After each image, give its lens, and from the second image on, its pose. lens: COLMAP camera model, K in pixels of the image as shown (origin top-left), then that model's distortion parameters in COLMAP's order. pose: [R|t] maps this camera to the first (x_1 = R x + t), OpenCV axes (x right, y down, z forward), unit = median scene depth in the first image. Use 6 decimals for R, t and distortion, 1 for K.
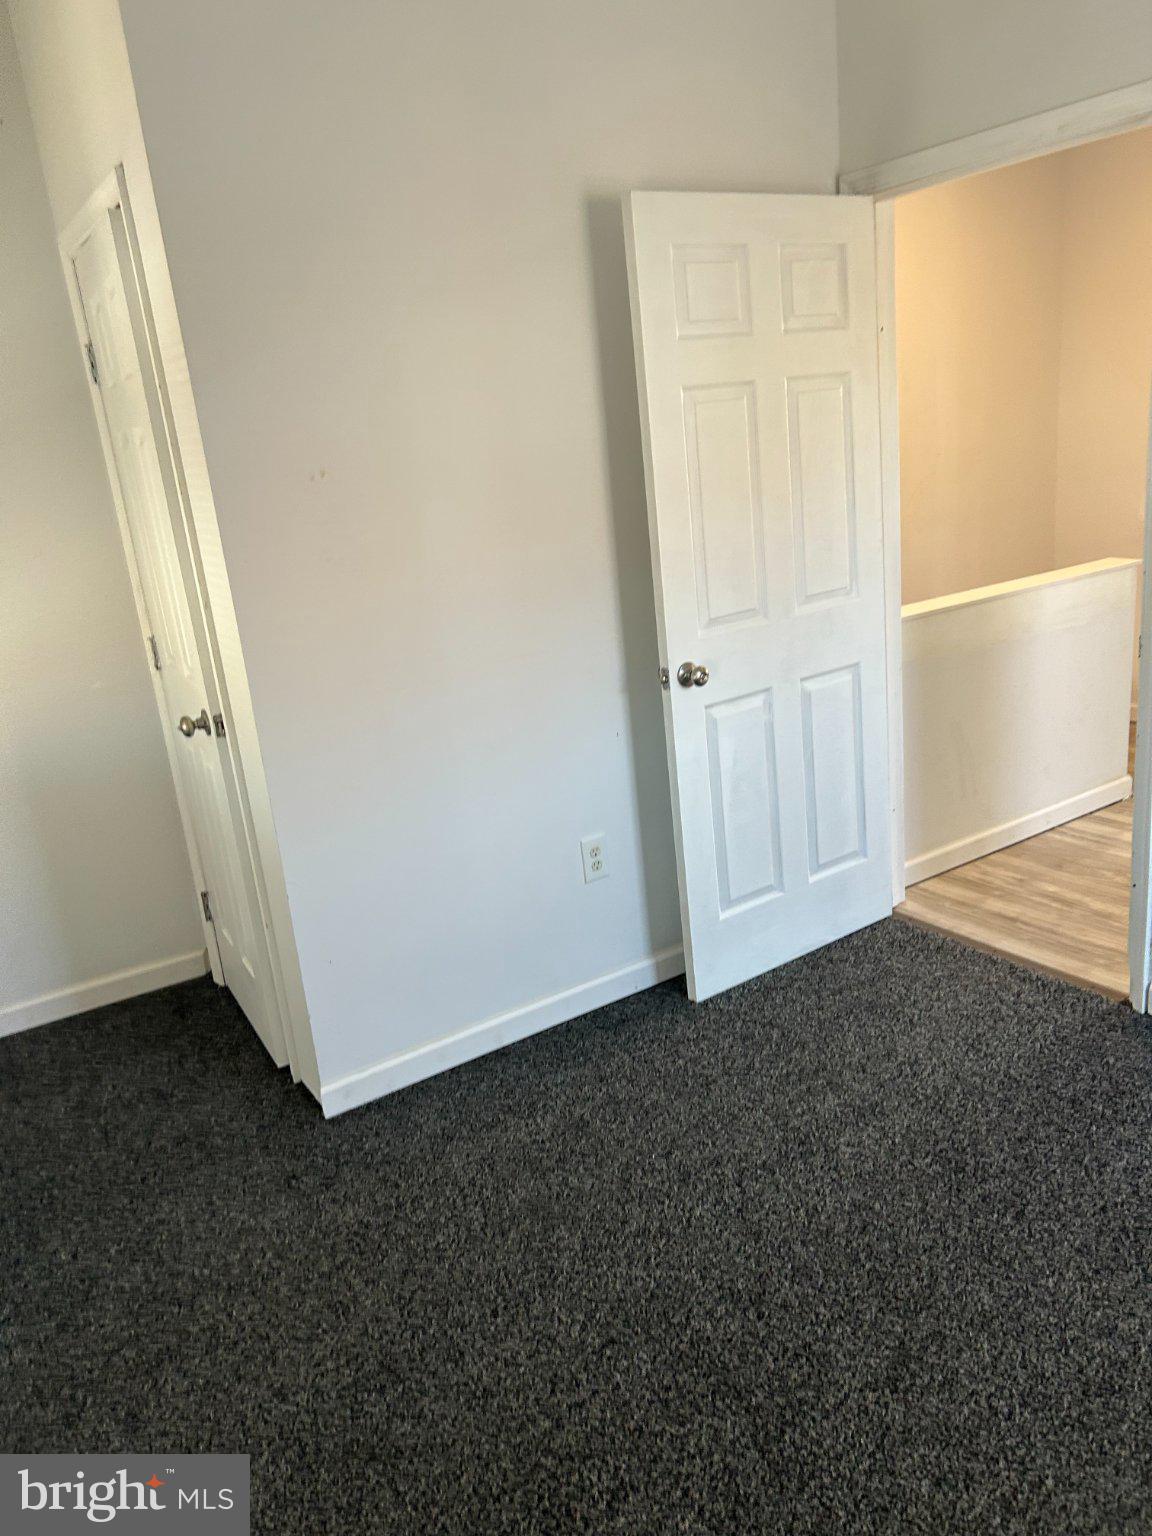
lens RADIAL K [[1152.9, 0, 576.0], [0, 1152.9, 768.0], [0, 0, 1]] dist [-0.000190, -0.007480]
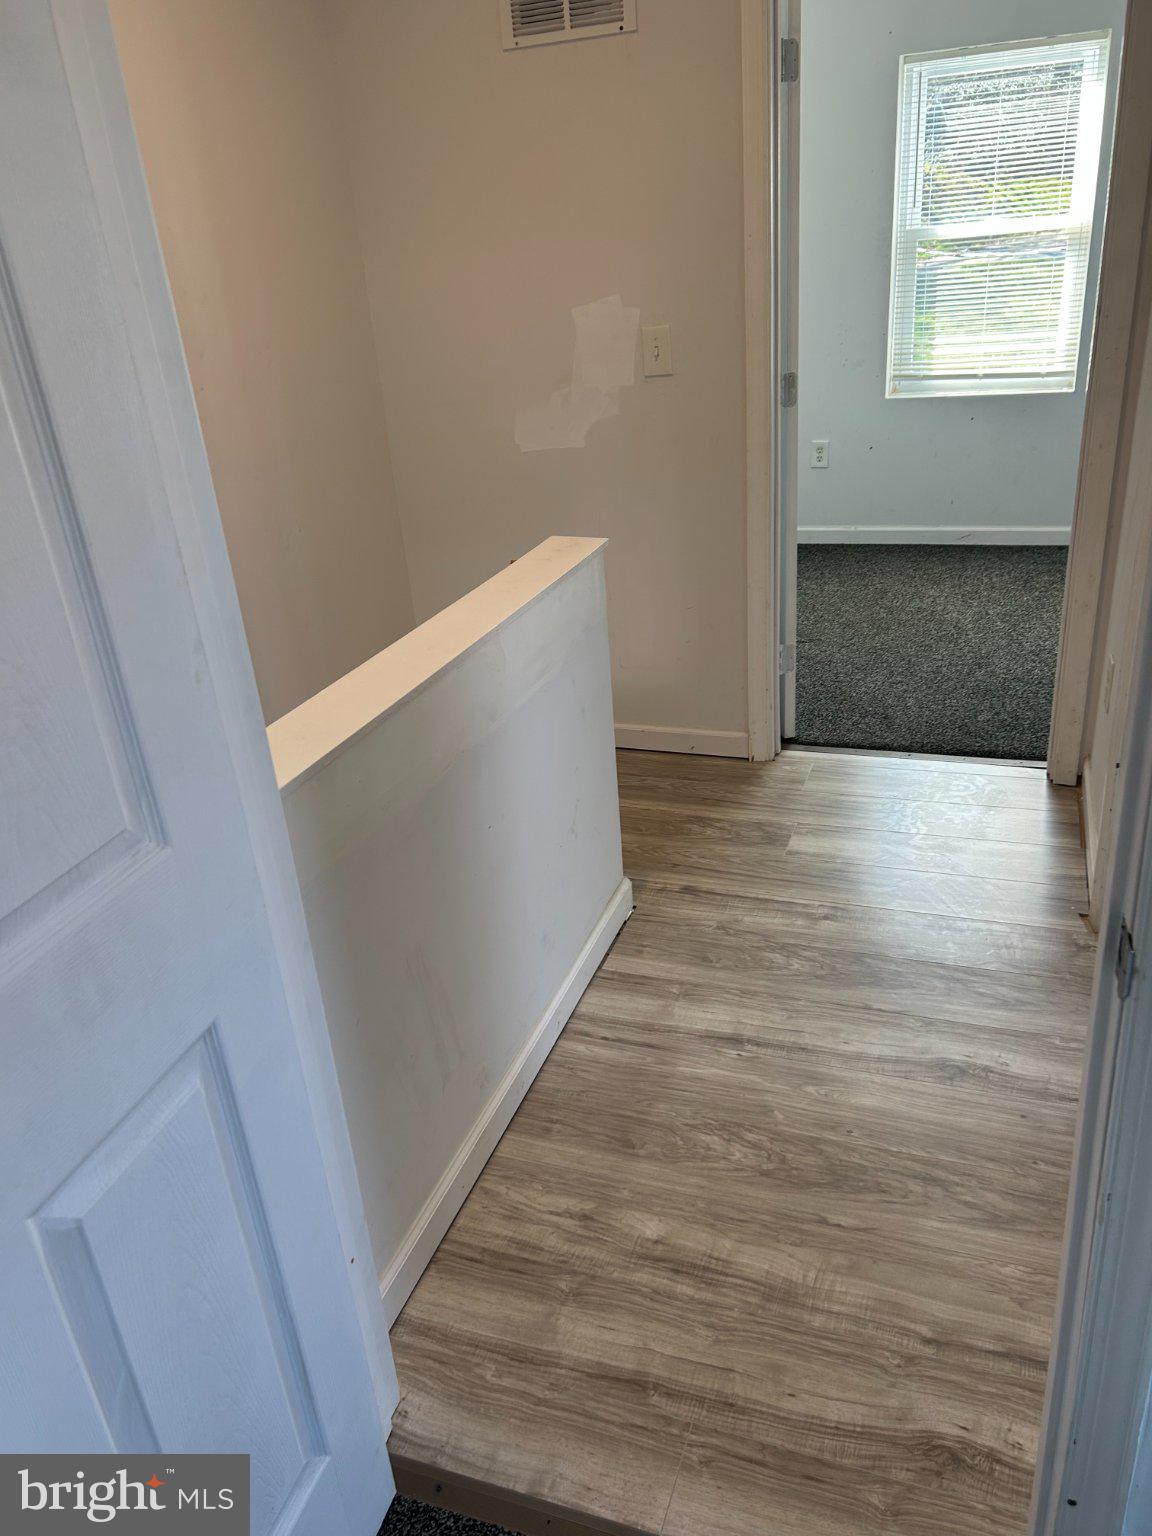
lens RADIAL K [[1152.9, 0, 576.0], [0, 1152.9, 768.0], [0, 0, 1]] dist [-0.000190, -0.007480]
pose [[0.800142, -0.220303, 0.557889, 0.141644], [0.168771, 0.975220, 0.143044, -0.170113], [-0.575577, -0.020300, 0.817495, 0.589743]]
